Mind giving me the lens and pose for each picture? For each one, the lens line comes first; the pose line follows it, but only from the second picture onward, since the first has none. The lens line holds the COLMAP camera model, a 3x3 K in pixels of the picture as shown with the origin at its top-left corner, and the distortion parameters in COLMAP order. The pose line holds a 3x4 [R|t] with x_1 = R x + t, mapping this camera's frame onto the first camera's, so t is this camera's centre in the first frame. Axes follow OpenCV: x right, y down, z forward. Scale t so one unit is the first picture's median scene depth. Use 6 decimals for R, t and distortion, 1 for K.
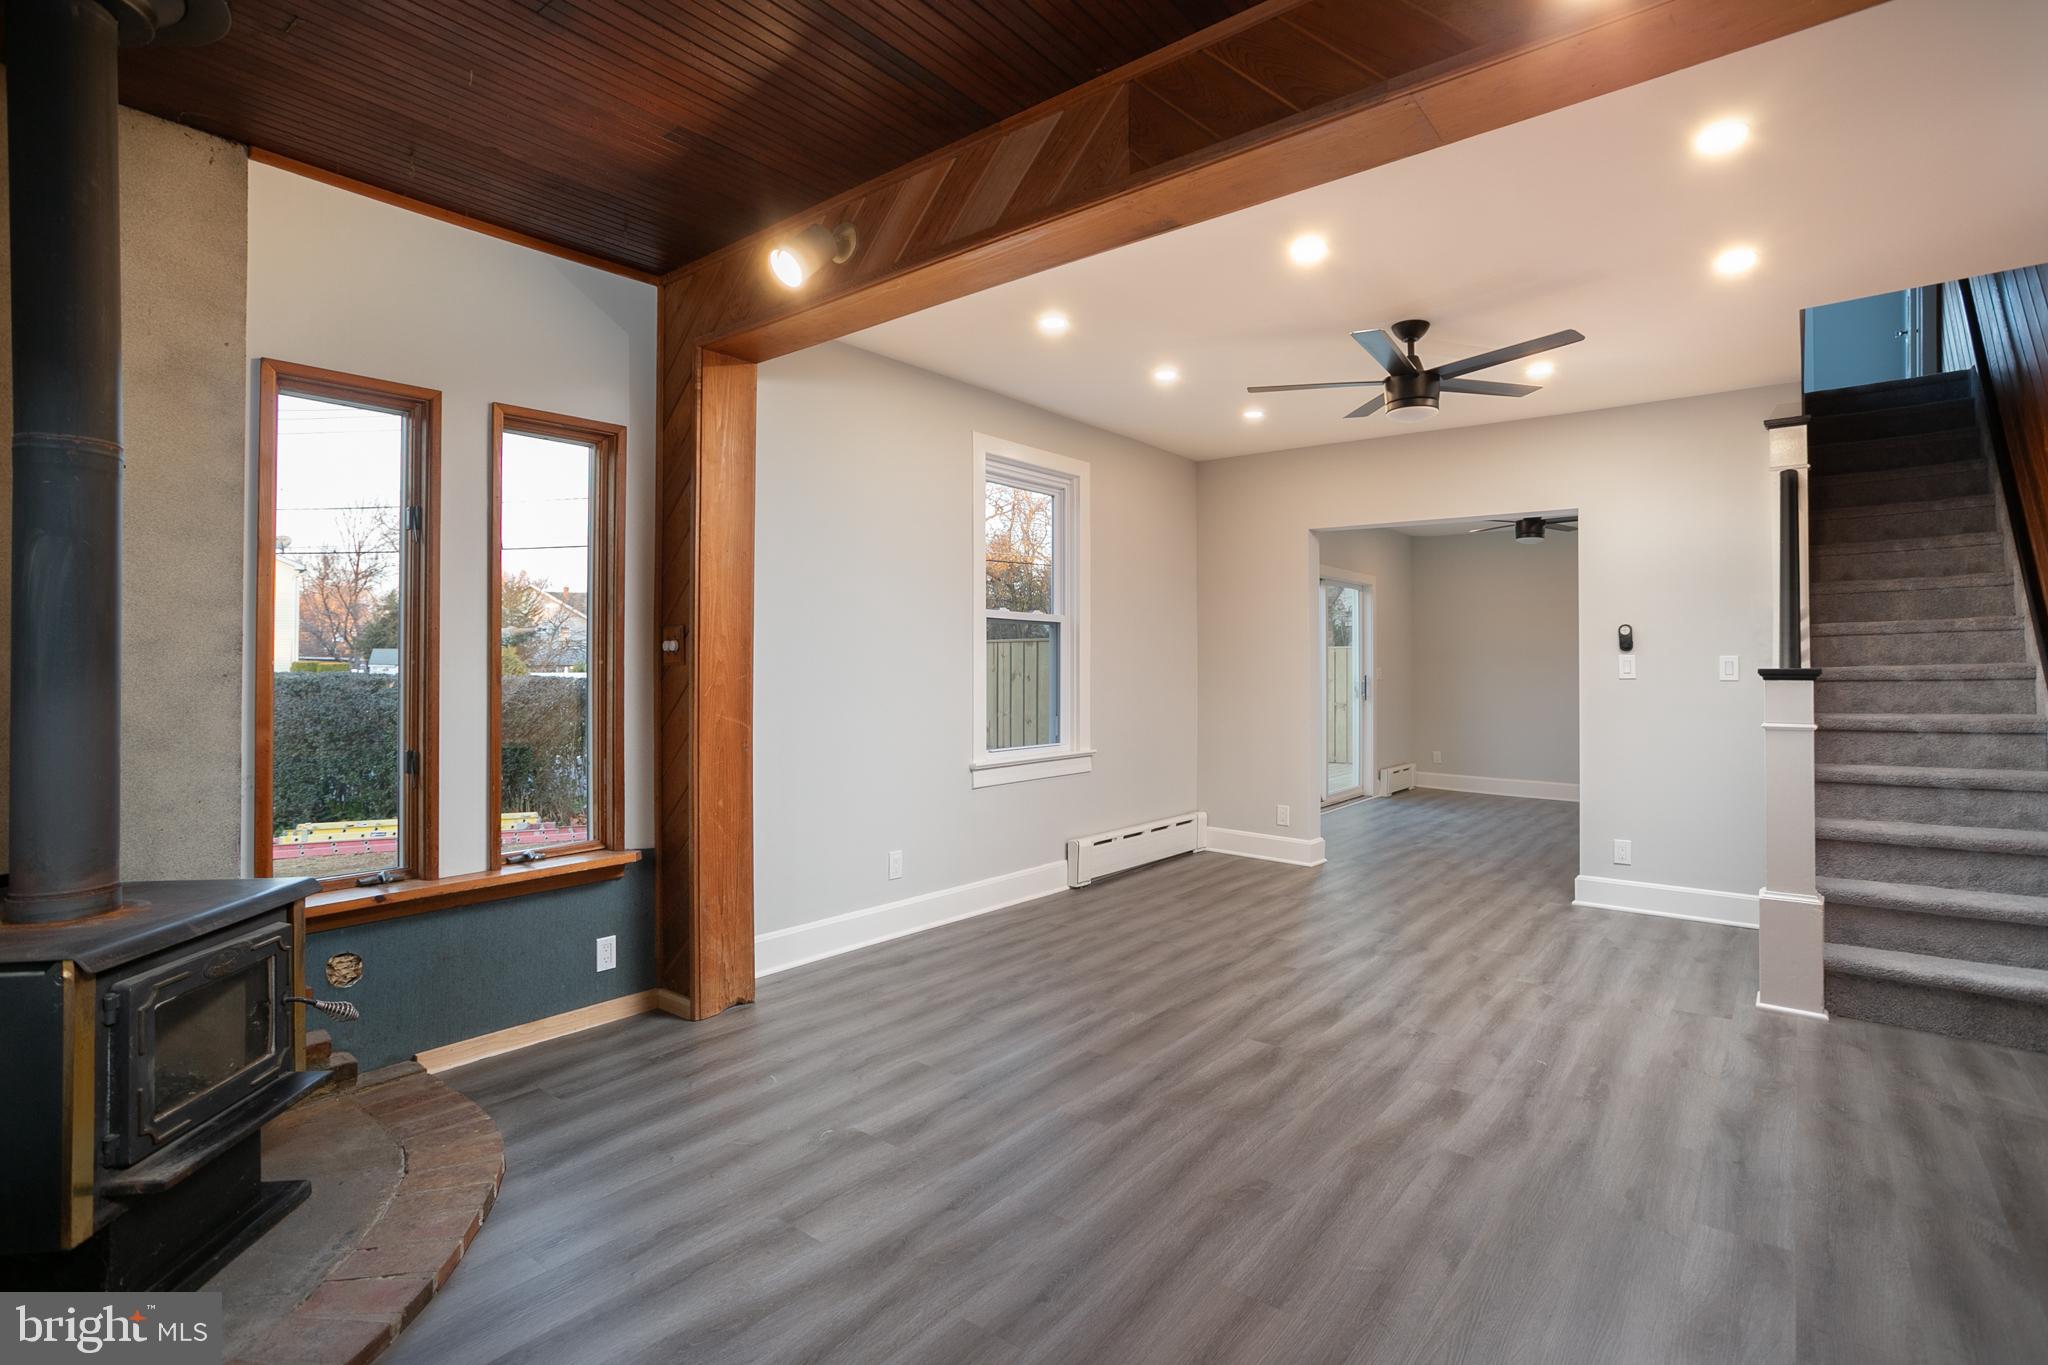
lens RADIAL K [[991.3, 0, 1035.3], [0, 991.3, 669.8], [0, 0, 1]] dist [-0.036962, 0.031975]
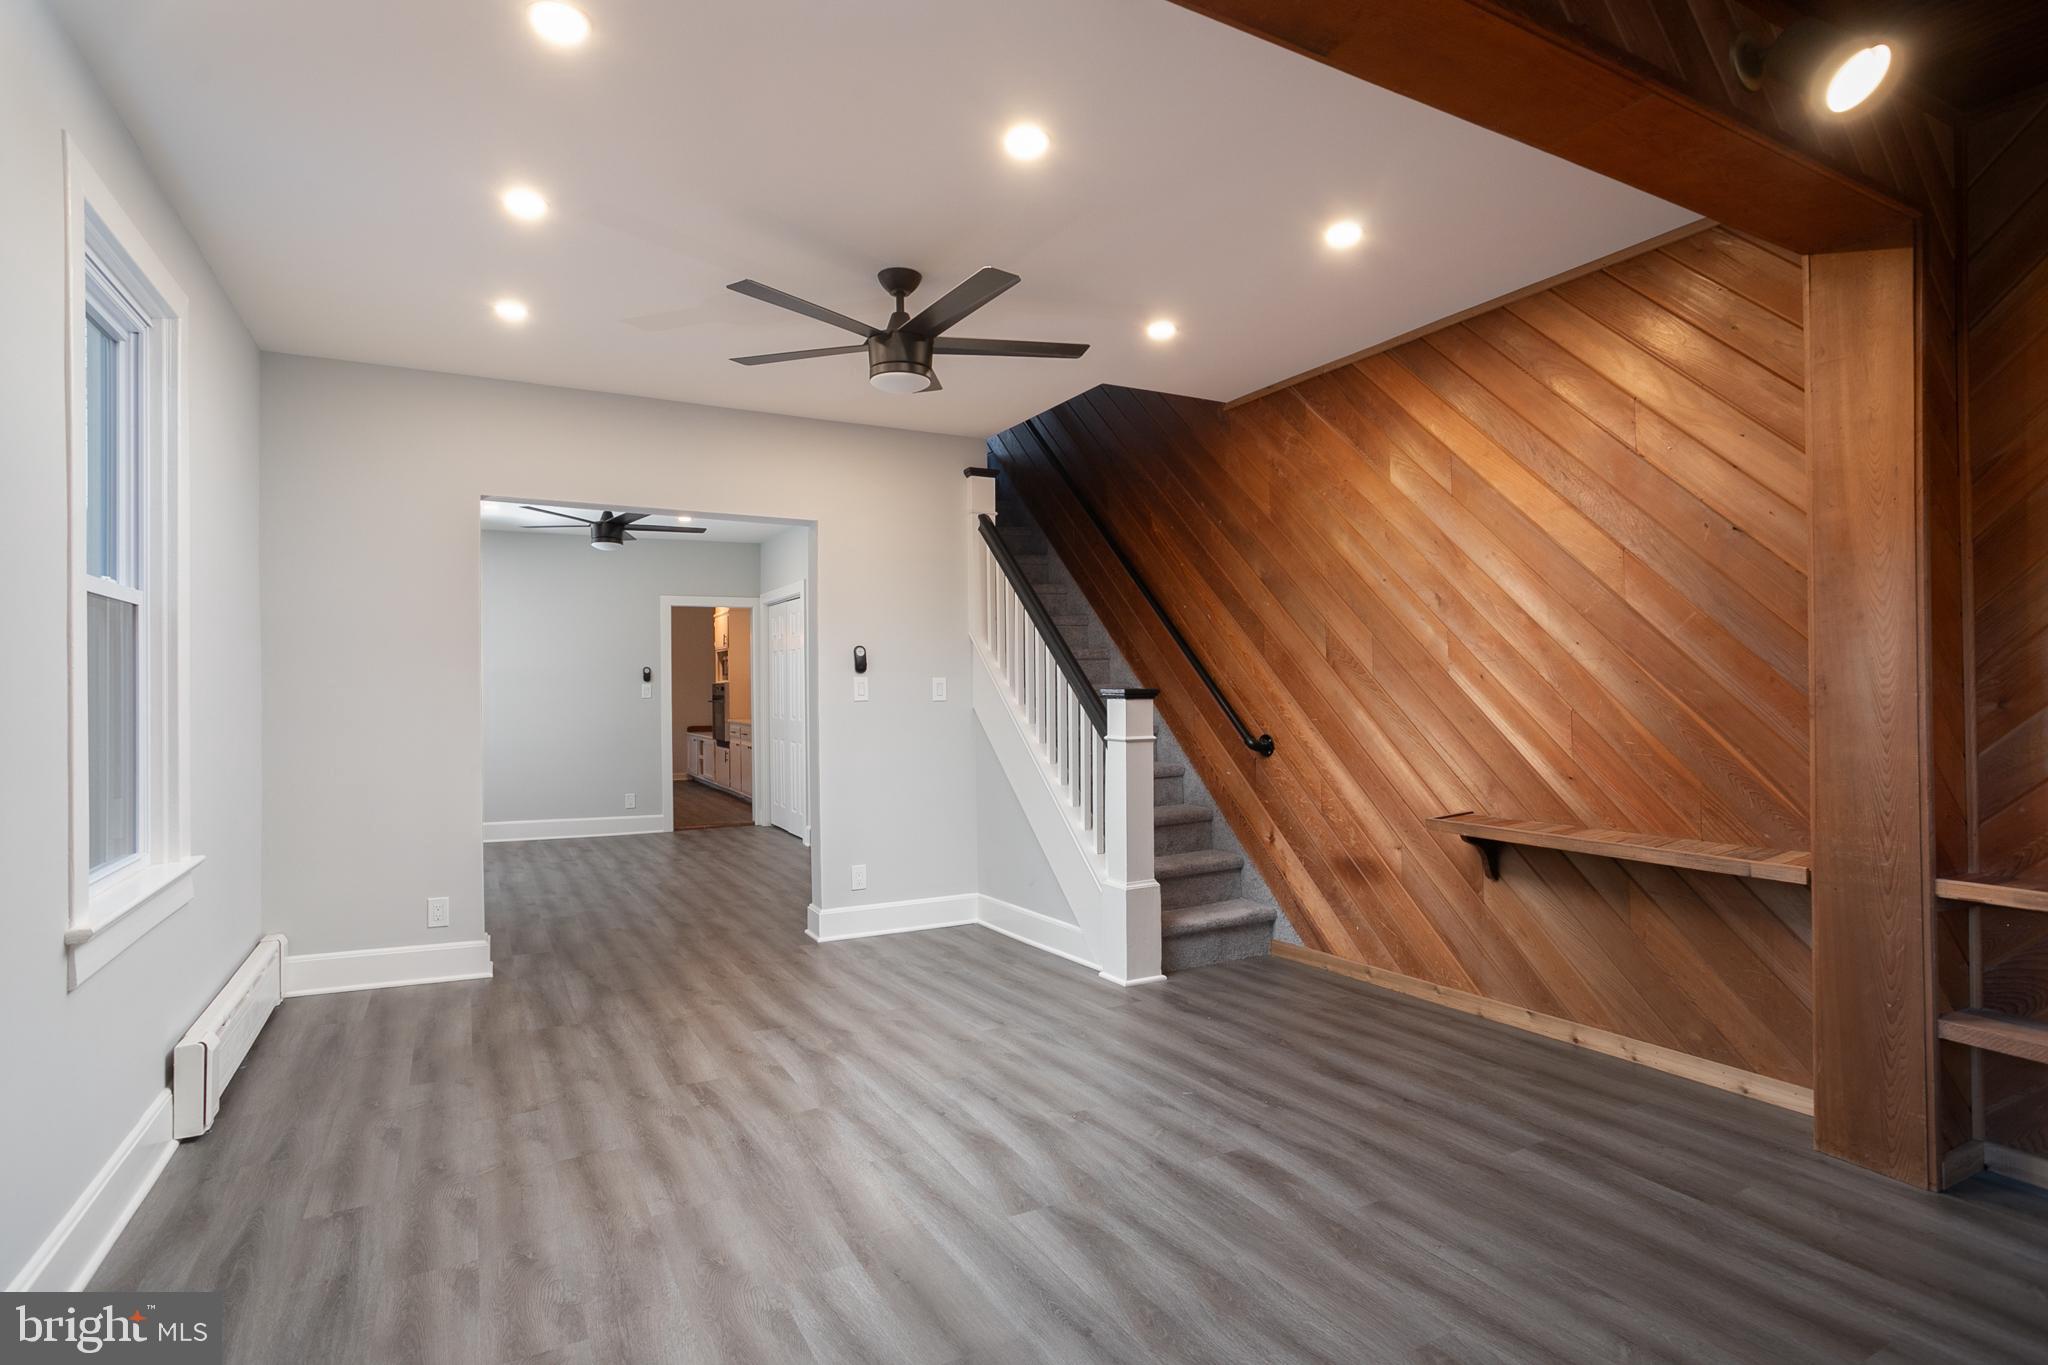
lens RADIAL K [[1034.3, 0, 1024.0], [0, 1034.3, 682.5], [0, 0, 1]] dist [-0.026843, 0.000693]
pose [[0.388219, 0.000112, 0.921567, -0.463870], [0.012602, 0.999906, -0.005430, -0.003251], [-0.921481, 0.013722, 0.388181, 0.712332]]
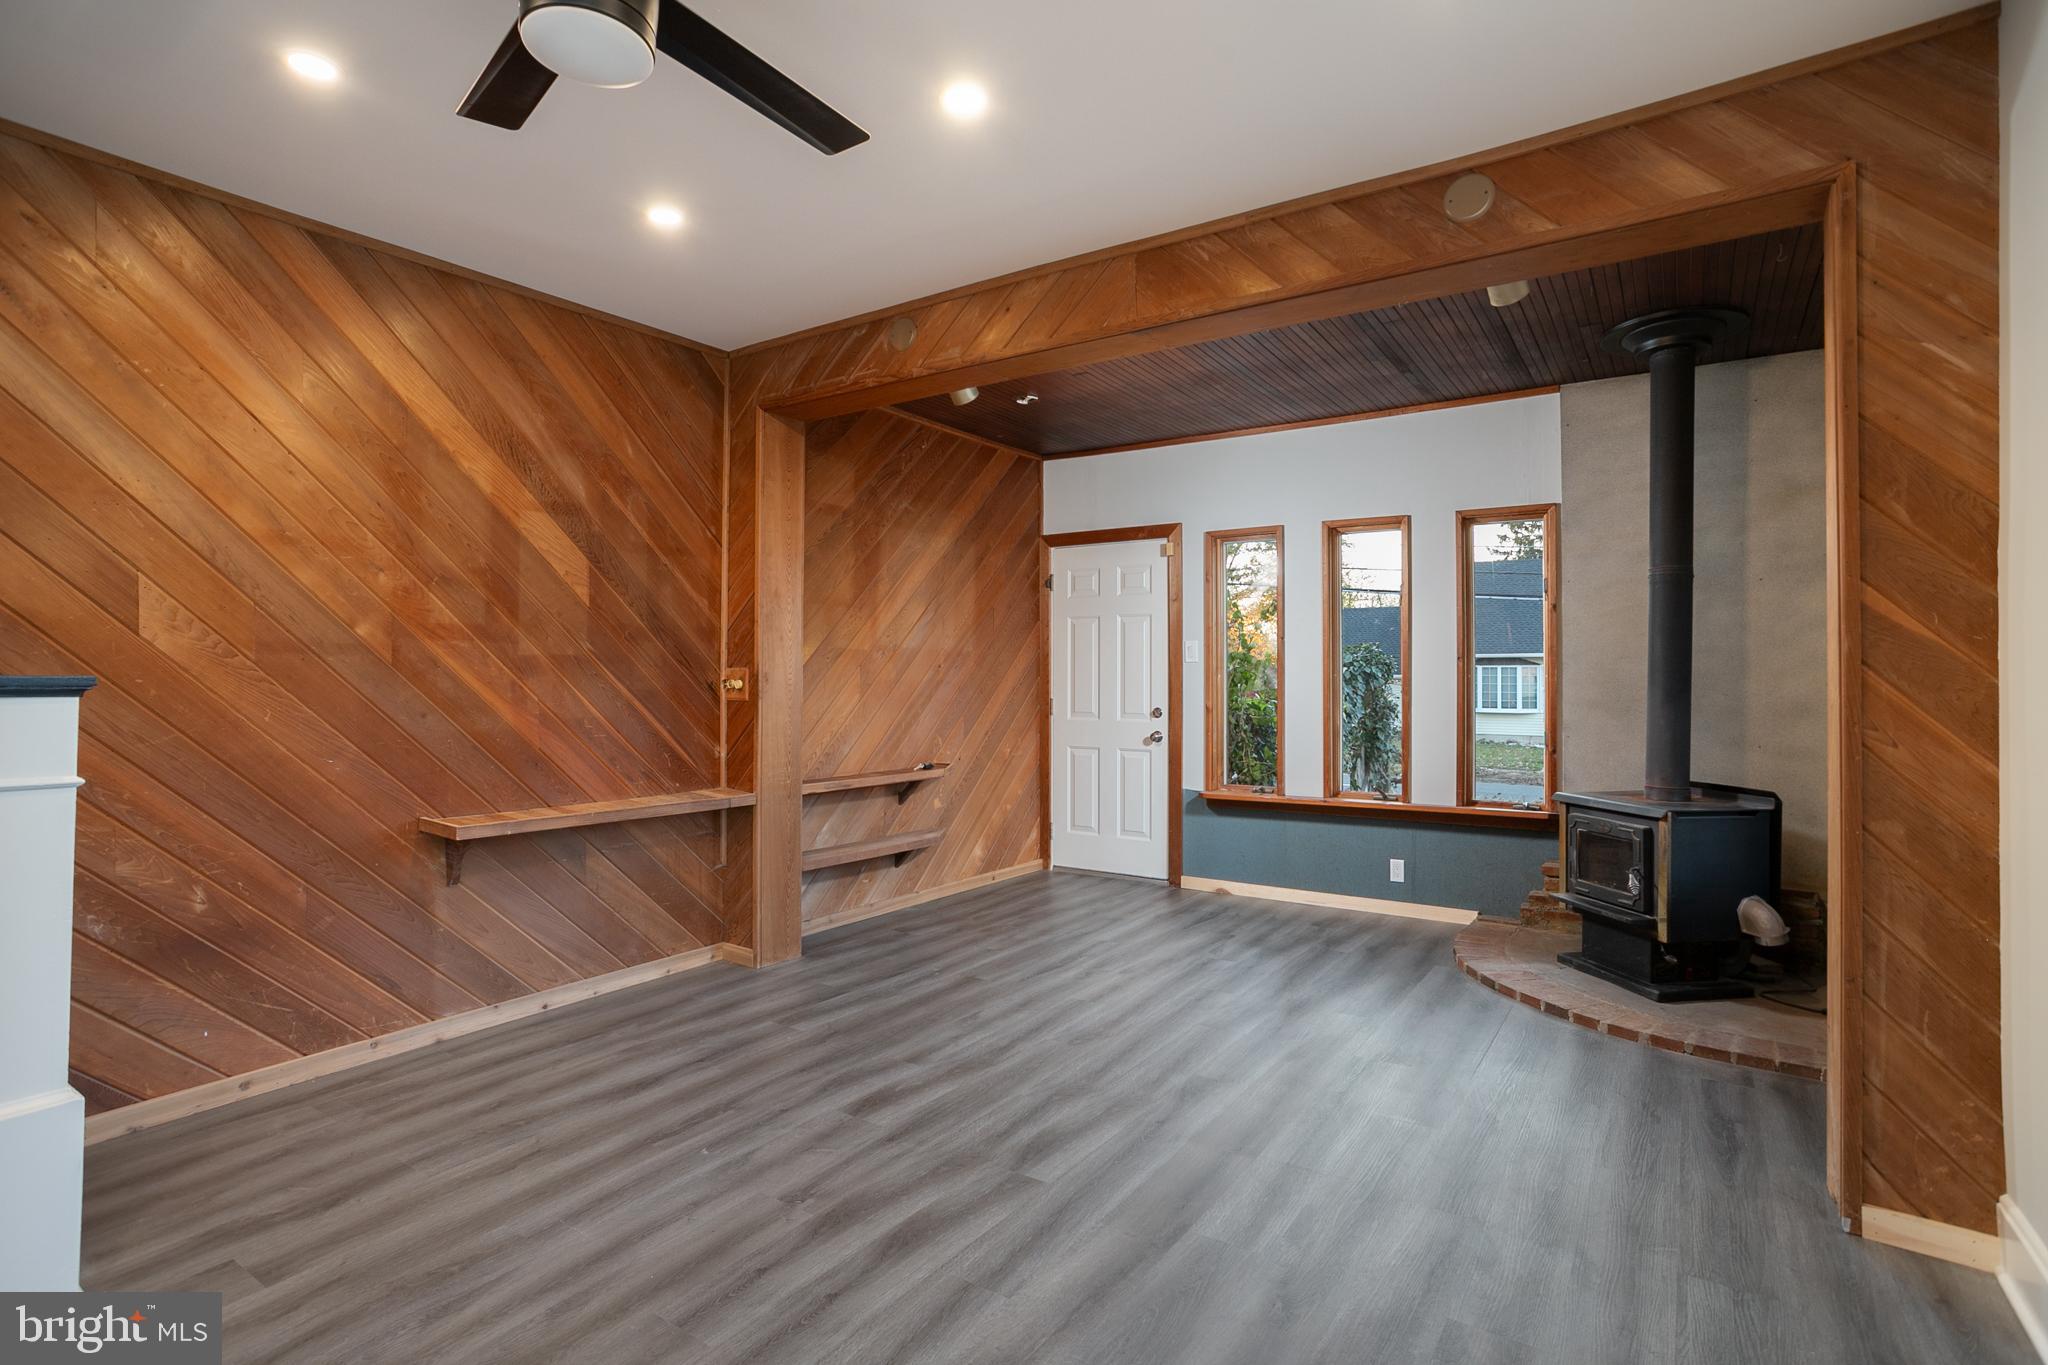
lens RADIAL K [[991.3, 0, 1035.3], [0, 991.3, 669.8], [0, 0, 1]] dist [-0.036962, 0.031975]
pose [[-0.997282, -0.004685, -0.073528, 0.287013], [-0.003972, 0.999944, -0.009851, 0.001650], [0.073570, -0.009532, -0.997244, 1.761722]]
